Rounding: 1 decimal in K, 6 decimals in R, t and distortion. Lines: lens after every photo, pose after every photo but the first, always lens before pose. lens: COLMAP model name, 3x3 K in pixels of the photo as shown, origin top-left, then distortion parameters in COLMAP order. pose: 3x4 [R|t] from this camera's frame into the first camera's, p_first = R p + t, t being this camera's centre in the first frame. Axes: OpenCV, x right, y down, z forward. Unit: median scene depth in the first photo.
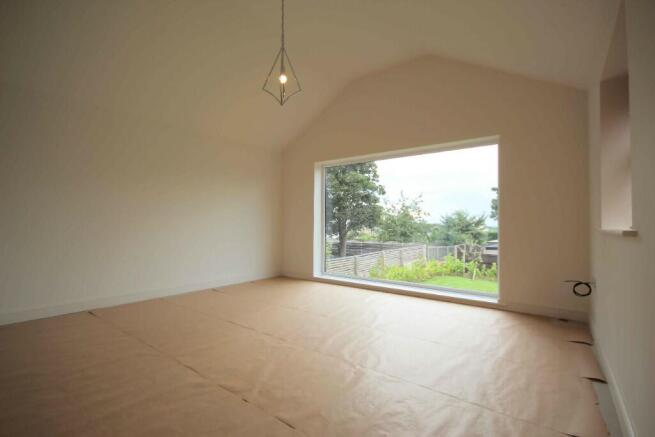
lens RADIAL K [[315.0, 0, 327.5], [0, 315.0, 218.5], [0, 0, 1]] dist [0.000957, 0.000052]
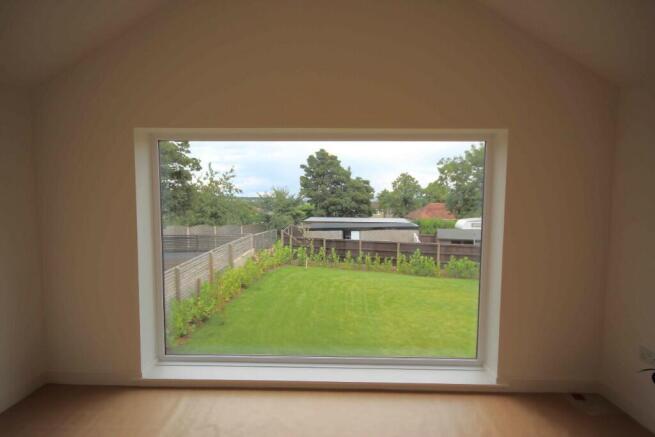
lens RADIAL K [[315.0, 0, 327.5], [0, 315.0, 218.5], [0, 0, 1]] dist [0.000957, 0.000052]
pose [[0.797724, -0.047633, 0.601139, -0.032344], [-0.014134, 0.995125, 0.097608, -0.034276], [-0.602857, -0.086360, 0.793161, 0.169061]]
